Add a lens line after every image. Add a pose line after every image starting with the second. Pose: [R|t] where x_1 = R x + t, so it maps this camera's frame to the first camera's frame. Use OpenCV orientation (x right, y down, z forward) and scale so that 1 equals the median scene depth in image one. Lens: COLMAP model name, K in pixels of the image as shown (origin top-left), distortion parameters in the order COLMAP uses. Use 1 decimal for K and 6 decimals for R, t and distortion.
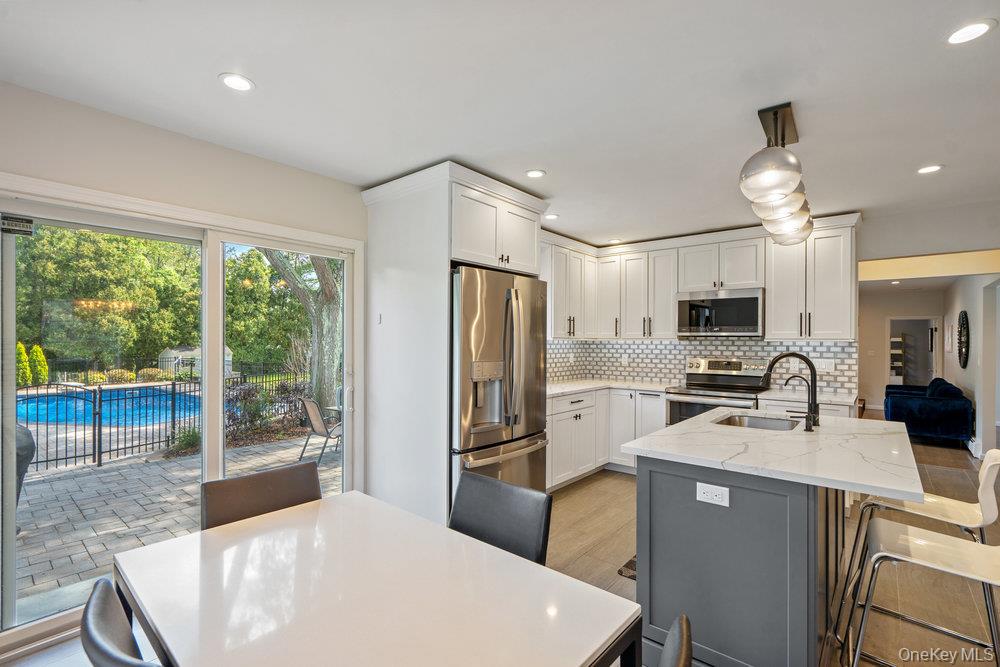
lens RADIAL K [[455.4, 0, 495.4], [0, 455.4, 337.9], [0, 0, 1]] dist [-0.003318, 0.001573]
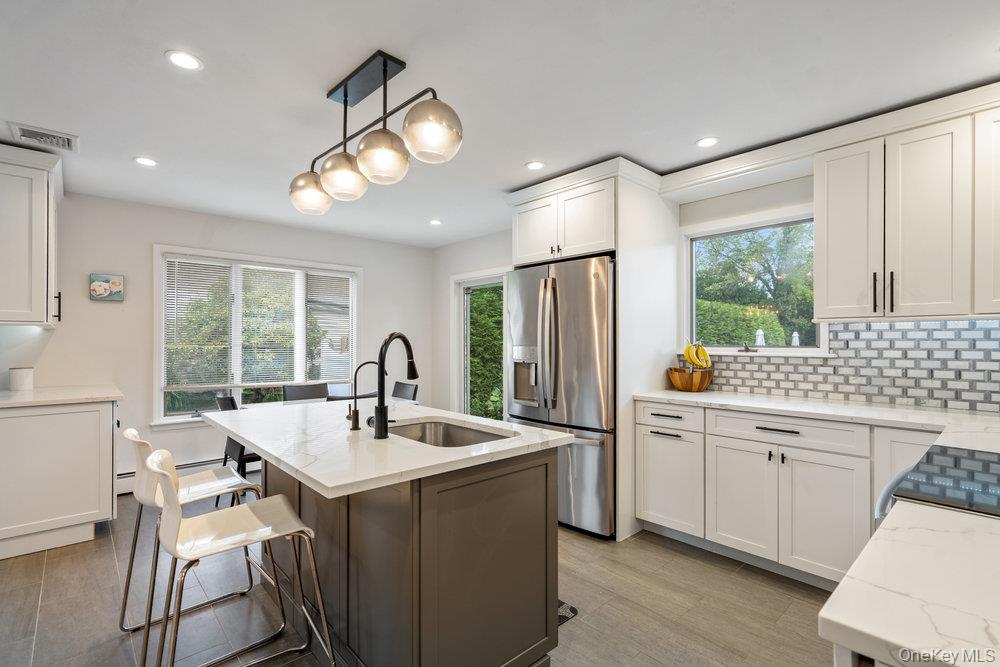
lens RADIAL K [[455.4, 0, 494.6], [0, 455.4, 338.3], [0, 0, 1]] dist [-0.003318, 0.001573]
pose [[-0.121159, -0.007974, -0.992601, 0.476259], [0.008823, 0.999920, -0.009110, 0.016632], [0.992594, -0.009862, -0.121079, 0.438155]]
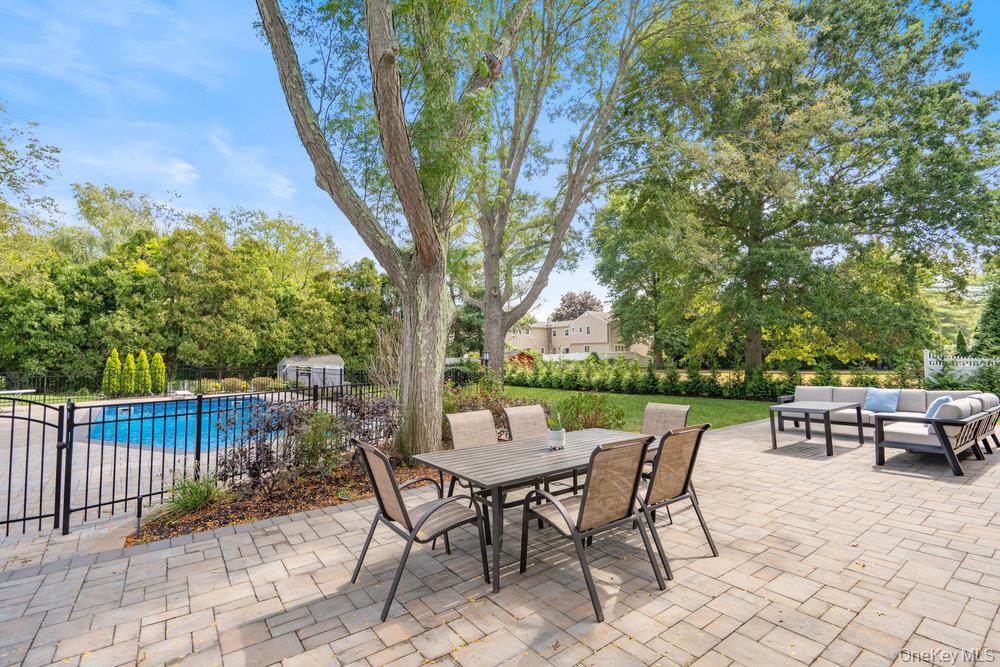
lens RADIAL K [[455.4, 0, 500.9], [0, 455.4, 329.8], [0, 0, 1]] dist [-0.003318, 0.001573]
pose [[0.976278, -0.014582, -0.216029, -0.194166], [0.004983, 0.998979, -0.044912, 0.046443], [0.216463, 0.042770, 0.975354, 0.602451]]
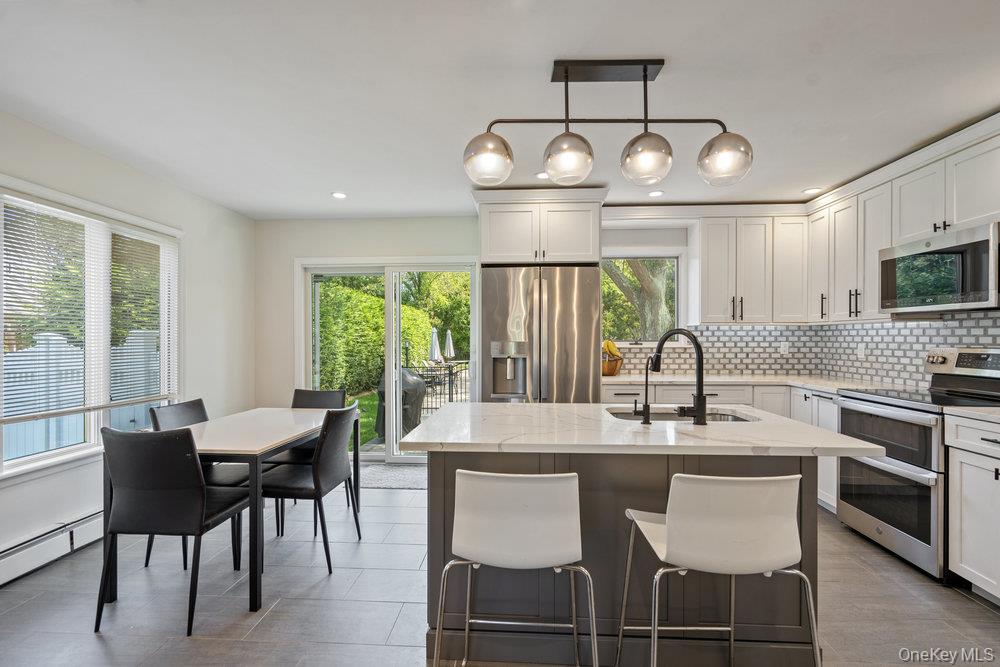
lens RADIAL K [[455.4, 0, 500.3], [0, 455.4, 338.6], [0, 0, 1]] dist [-0.003318, 0.001573]
pose [[0.605607, -0.002898, -0.795759, 0.386740], [0.011132, 0.999926, 0.004831, 0.014288], [0.795686, -0.011784, 0.605595, 0.100347]]
